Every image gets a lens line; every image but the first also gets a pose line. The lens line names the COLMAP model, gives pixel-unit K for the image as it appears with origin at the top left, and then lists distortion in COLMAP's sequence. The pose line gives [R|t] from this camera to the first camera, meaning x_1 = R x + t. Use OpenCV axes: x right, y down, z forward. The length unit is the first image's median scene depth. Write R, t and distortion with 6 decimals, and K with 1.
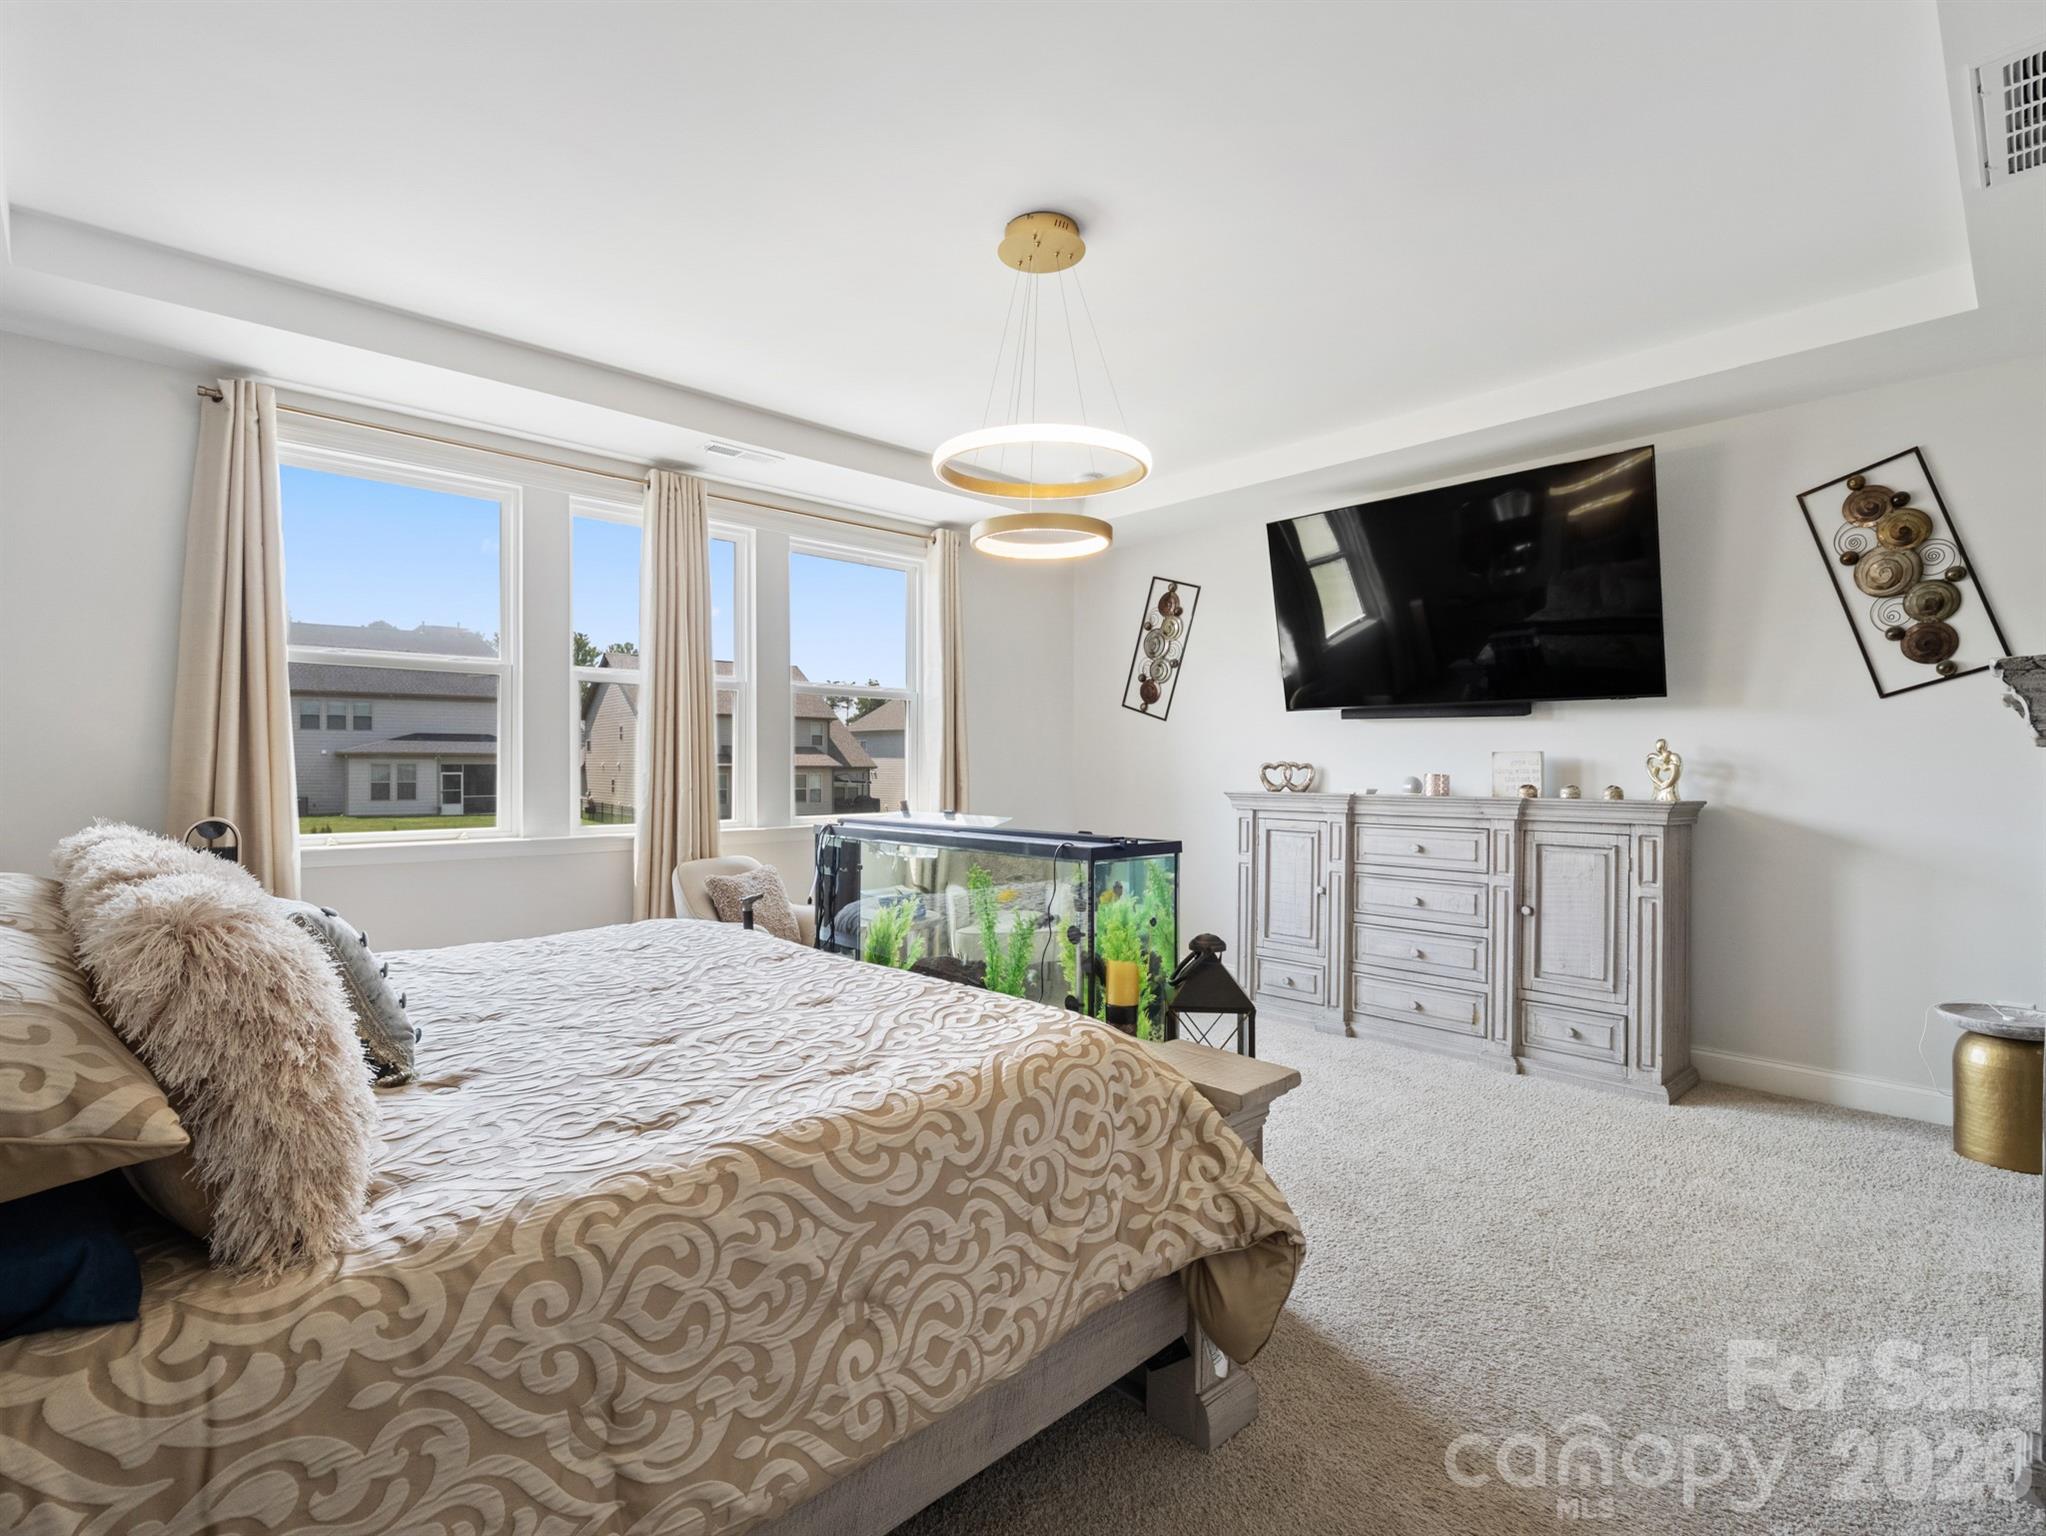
lens RADIAL K [[989.2, 0, 1021.7], [0, 989.2, 770.0], [0, 0, 1]] dist [0.000144, -0.000355]
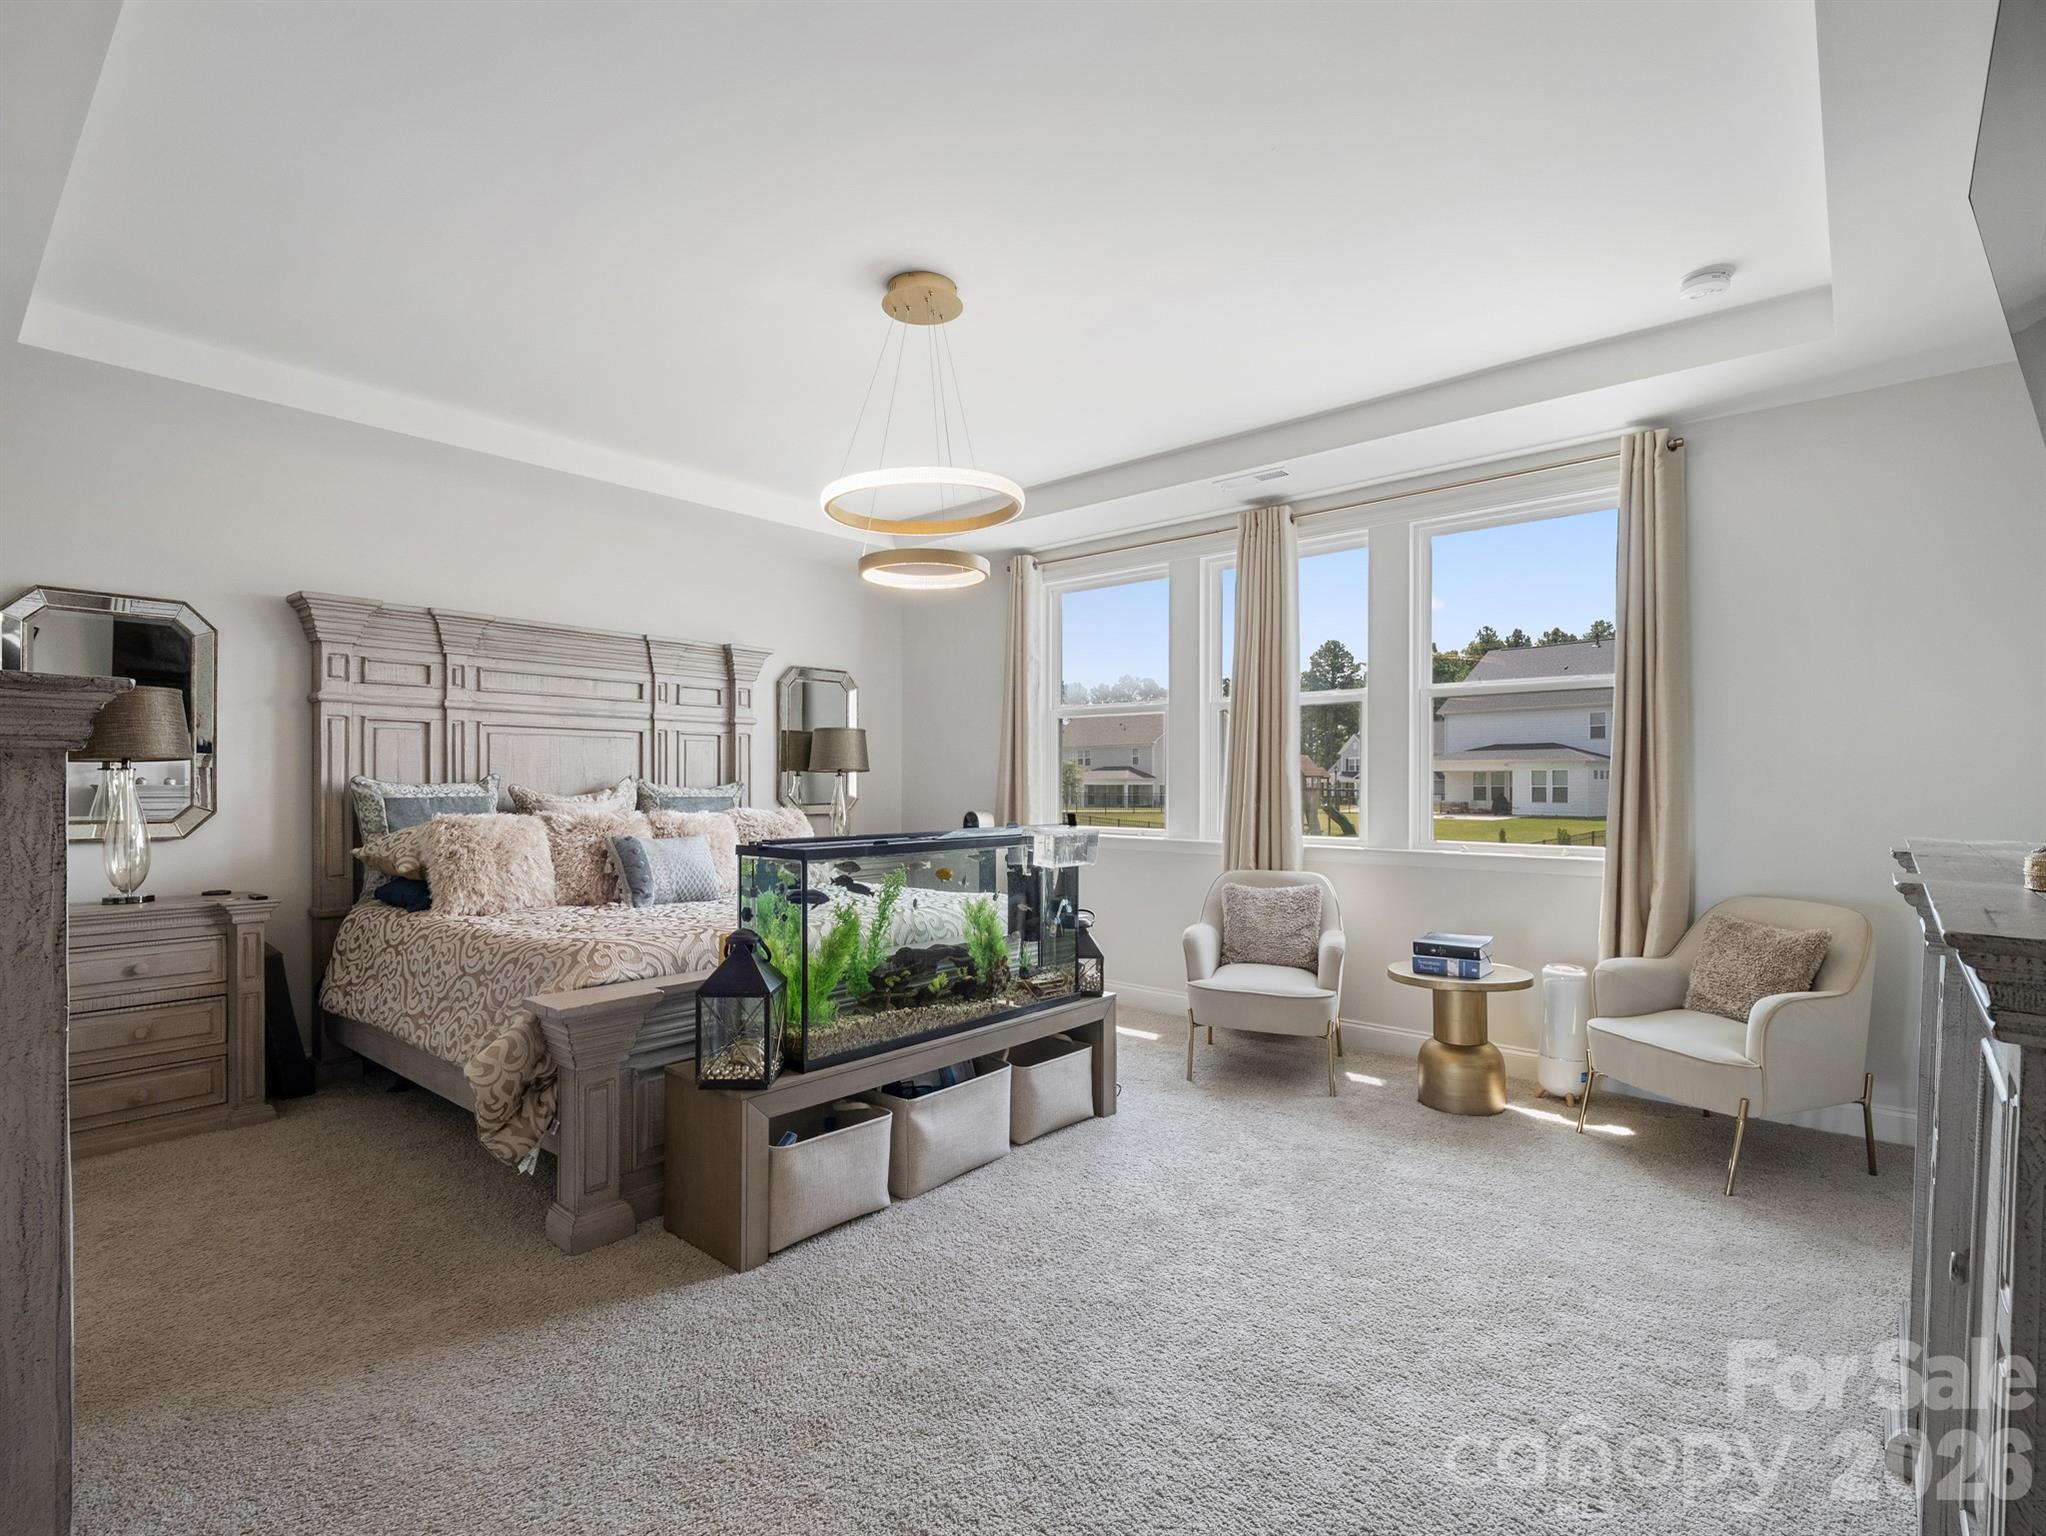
lens RADIAL K [[989.2, 0, 1021.7], [0, 989.2, 770.0], [0, 0, 1]] dist [0.000144, -0.000355]
pose [[0.091302, -0.019826, -0.995626, 0.711358], [-0.002996, 0.999792, -0.020183, 0.008044], [0.995819, 0.004825, 0.091224, 0.653983]]
